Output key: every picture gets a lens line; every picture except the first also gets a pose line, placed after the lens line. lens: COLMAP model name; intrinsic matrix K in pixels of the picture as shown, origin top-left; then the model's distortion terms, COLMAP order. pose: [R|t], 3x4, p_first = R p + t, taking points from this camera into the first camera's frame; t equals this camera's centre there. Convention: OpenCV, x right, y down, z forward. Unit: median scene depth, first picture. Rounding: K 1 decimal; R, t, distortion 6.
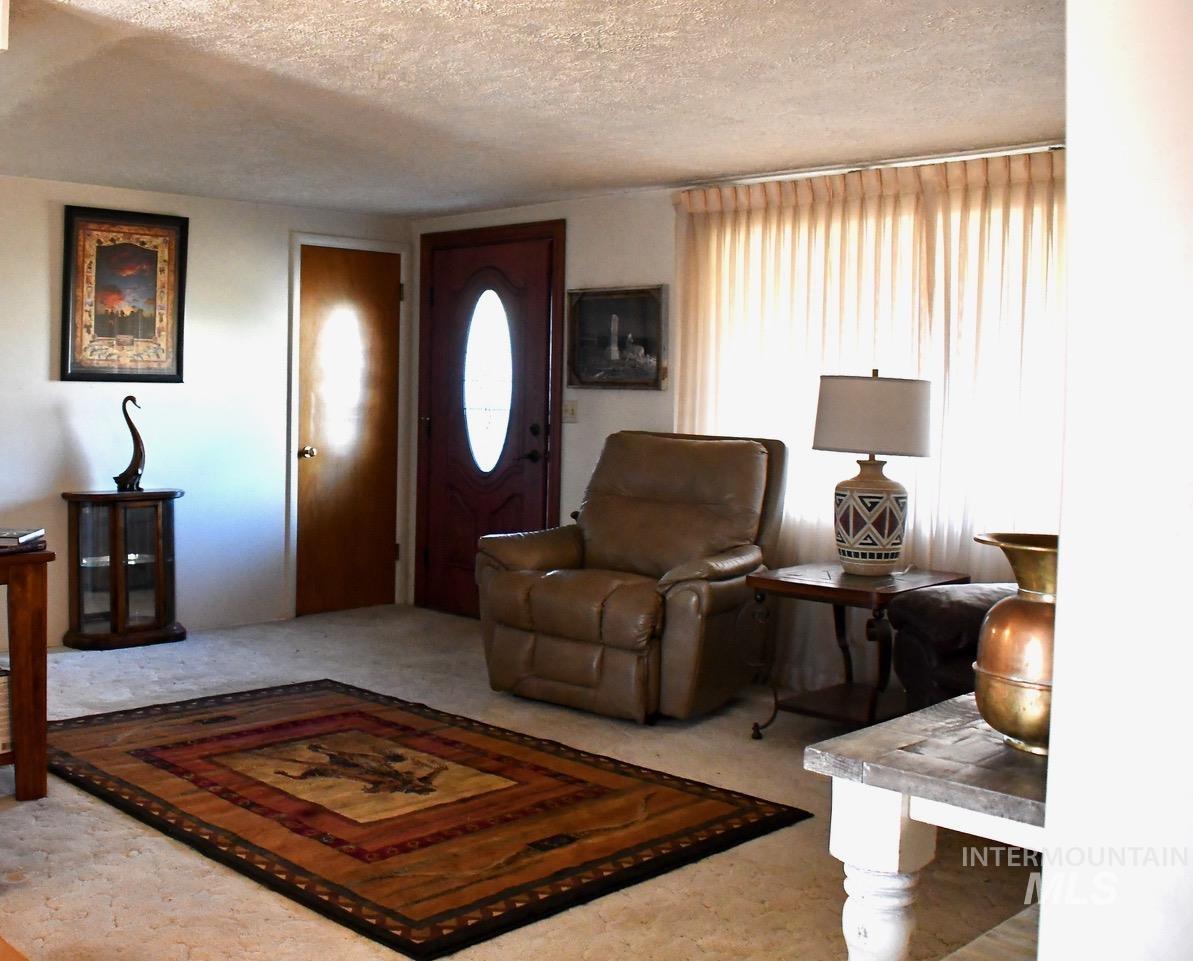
lens RADIAL K [[1302.4, 0, 596.3], [0, 1302.4, 447.1], [0, 0, 1]] dist [-0.117948, 0.012109]
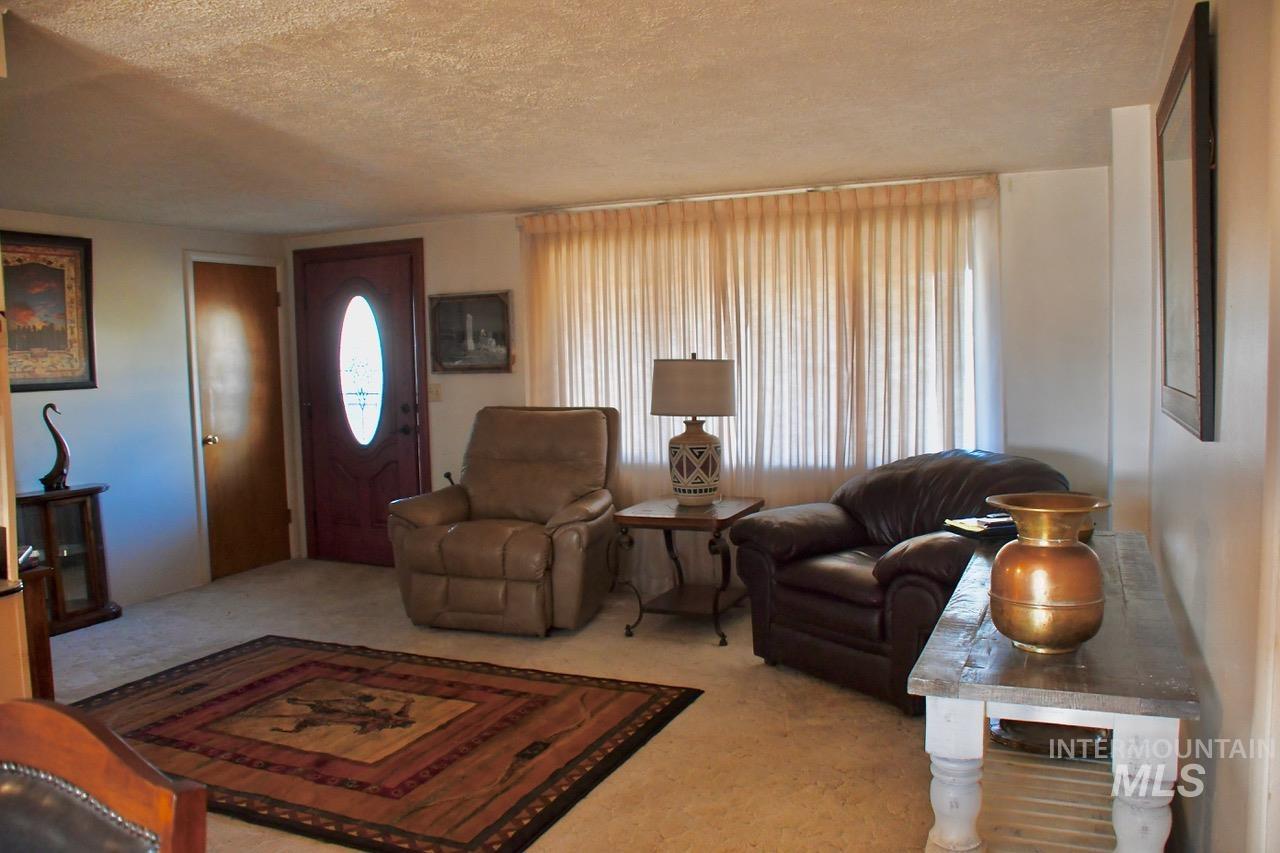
lens RADIAL K [[932.4, 0, 640.0], [0, 932.4, 426.5], [0, 0, 1]] dist [-0.136832, 0.077636]
pose [[0.927228, -0.069339, 0.368023, -0.194264], [0.051935, 0.997022, 0.056999, -0.041101], [-0.370879, -0.033738, 0.928068, 0.117940]]
